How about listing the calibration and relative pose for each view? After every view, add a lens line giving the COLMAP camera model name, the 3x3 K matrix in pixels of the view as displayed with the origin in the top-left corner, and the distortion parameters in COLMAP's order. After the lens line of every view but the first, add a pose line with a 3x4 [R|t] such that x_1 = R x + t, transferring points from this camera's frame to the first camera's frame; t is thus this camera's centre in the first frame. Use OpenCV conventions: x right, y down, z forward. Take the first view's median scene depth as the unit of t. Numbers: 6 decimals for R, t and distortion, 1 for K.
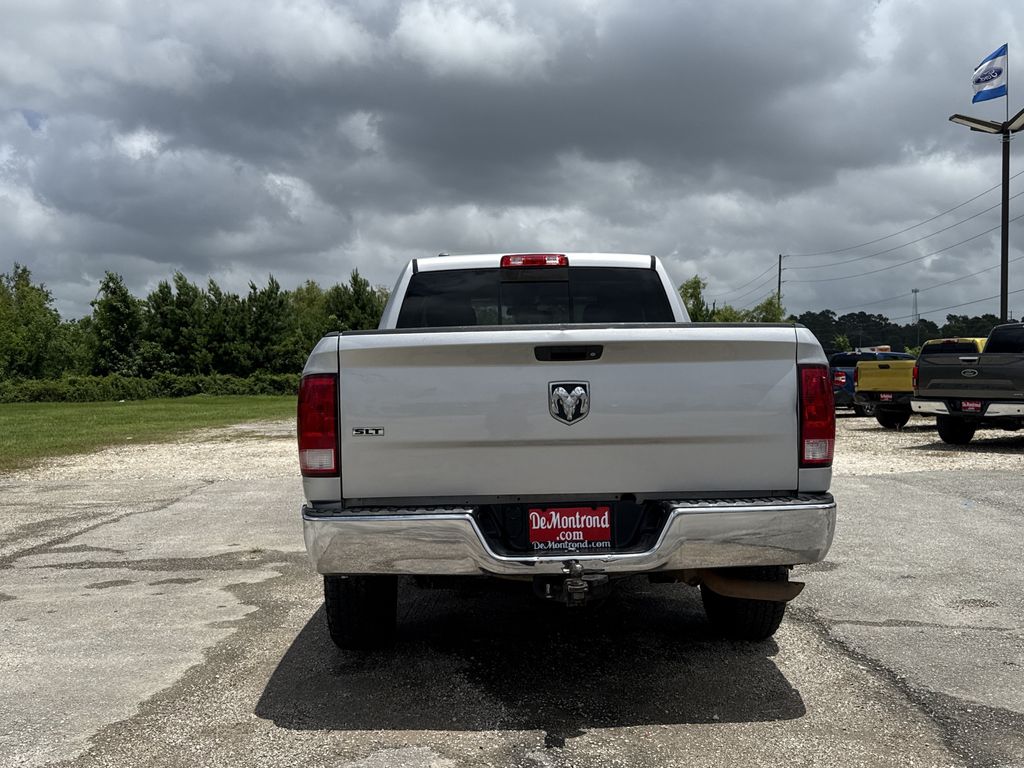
lens RADIAL K [[1046.1, 0, 506.7], [0, 1046.1, 401.7], [0, 0, 1]] dist [0.156130, -0.310113]
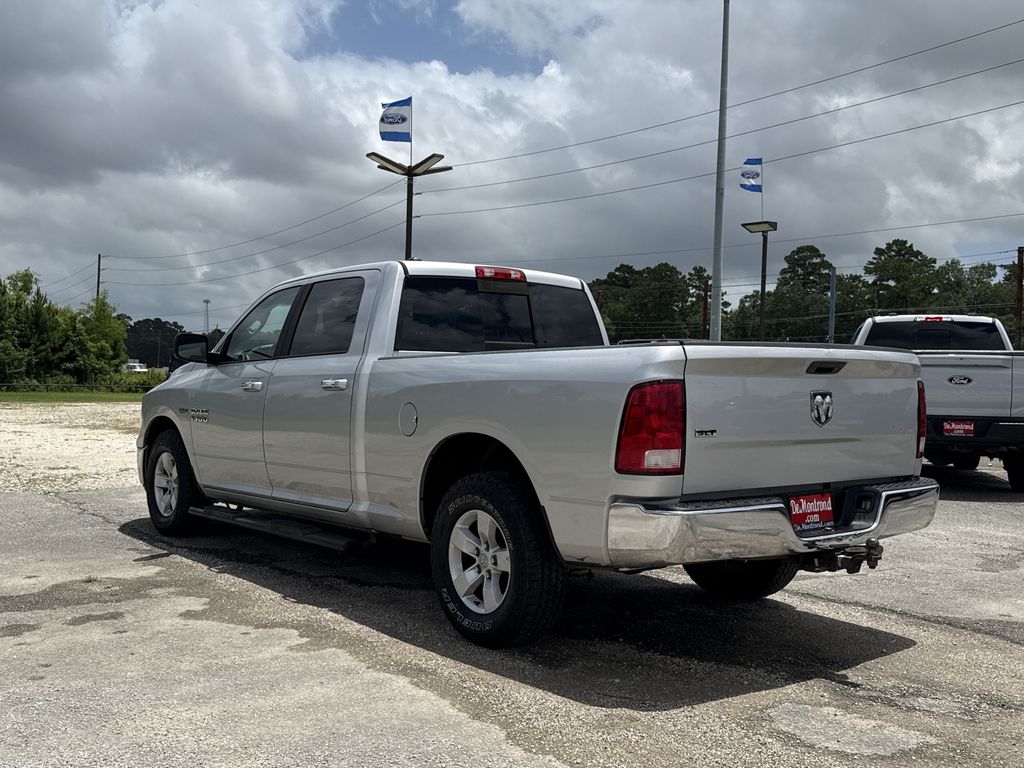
lens RADIAL K [[1046.1, 0, 506.7], [0, 1046.1, 401.7], [0, 0, 1]] dist [0.156130, -0.310113]
pose [[0.794915, 0.013439, 0.606571, -0.942514], [-0.009919, 0.999909, -0.009155, 0.007628], [-0.606639, 0.001261, 0.794976, 0.236308]]
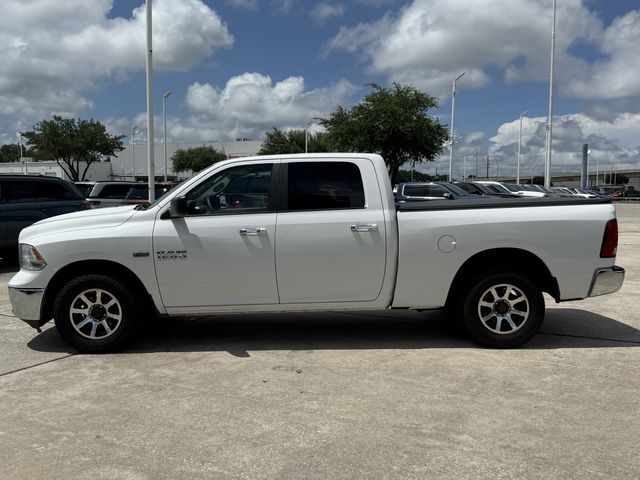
lens RADIAL K [[620.3, 0, 320.0], [0, 620.3, 240.0], [0, 0, 1]] dist [0.131072, -0.295836]
pose [[0.017840, -0.061486, 0.997948, -1.743523], [0.040225, 0.997343, 0.060730, -0.095877], [-0.999031, 0.039059, 0.020266, 1.673473]]
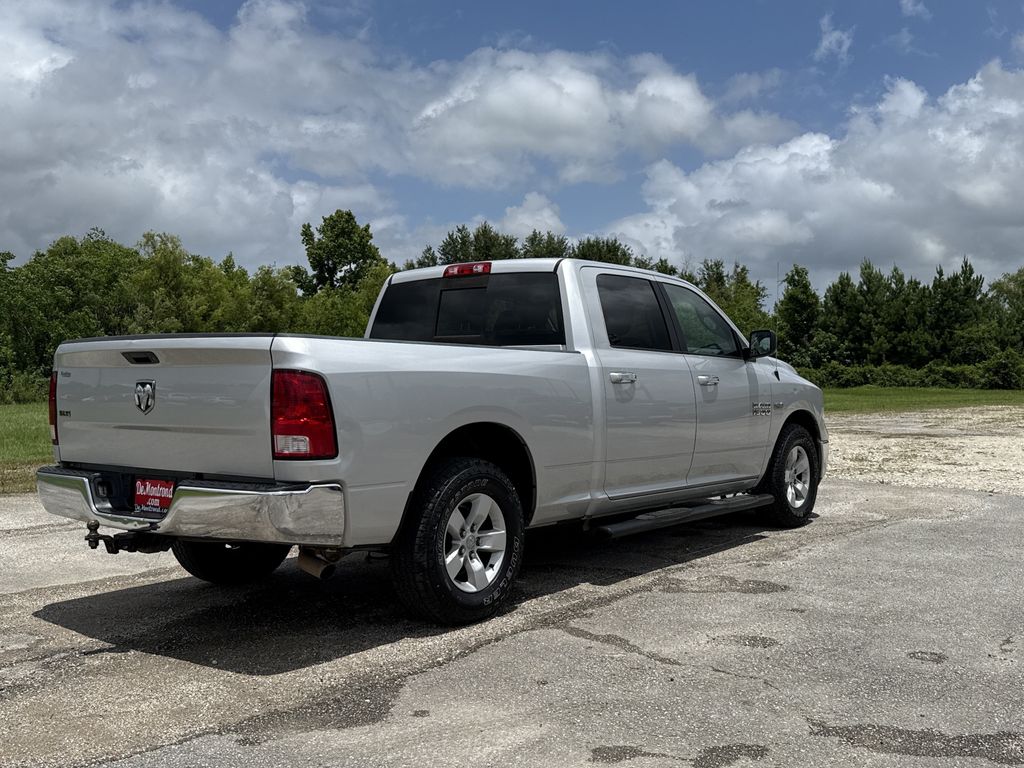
lens RADIAL K [[1046.1, 0, 506.7], [0, 1046.1, 401.7], [0, 0, 1]] dist [0.156130, -0.310113]
pose [[0.772437, 0.031071, -0.634331, 1.172013], [-0.024728, 0.999517, 0.018848, -0.027305], [0.634610, 0.001127, 0.772832, 0.274398]]
